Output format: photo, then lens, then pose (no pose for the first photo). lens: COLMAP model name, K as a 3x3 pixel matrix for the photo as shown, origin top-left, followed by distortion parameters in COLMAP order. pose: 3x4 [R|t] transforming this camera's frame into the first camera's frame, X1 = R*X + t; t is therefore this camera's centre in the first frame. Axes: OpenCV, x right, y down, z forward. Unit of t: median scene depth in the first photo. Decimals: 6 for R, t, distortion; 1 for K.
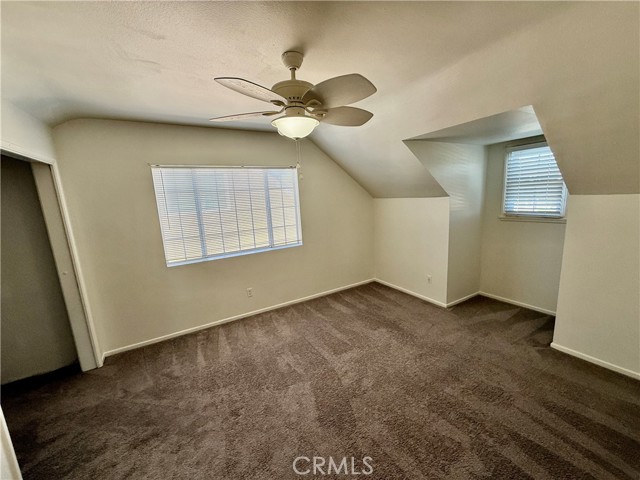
lens RADIAL K [[256.8, 0, 318.7], [0, 256.8, 239.6], [0, 0, 1]] dist [-0.000909, 0.000170]
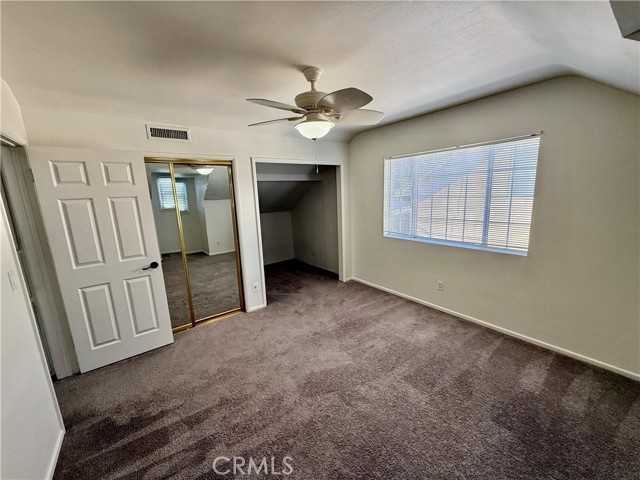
lens RADIAL K [[256.8, 0, 319.0], [0, 256.8, 241.4], [0, 0, 1]] dist [-0.000909, 0.000170]
pose [[0.107468, 0.236711, -0.965618, 0.622043], [-0.139513, 0.965224, 0.221087, -0.106588], [0.984371, 0.110956, 0.136755, 0.477918]]
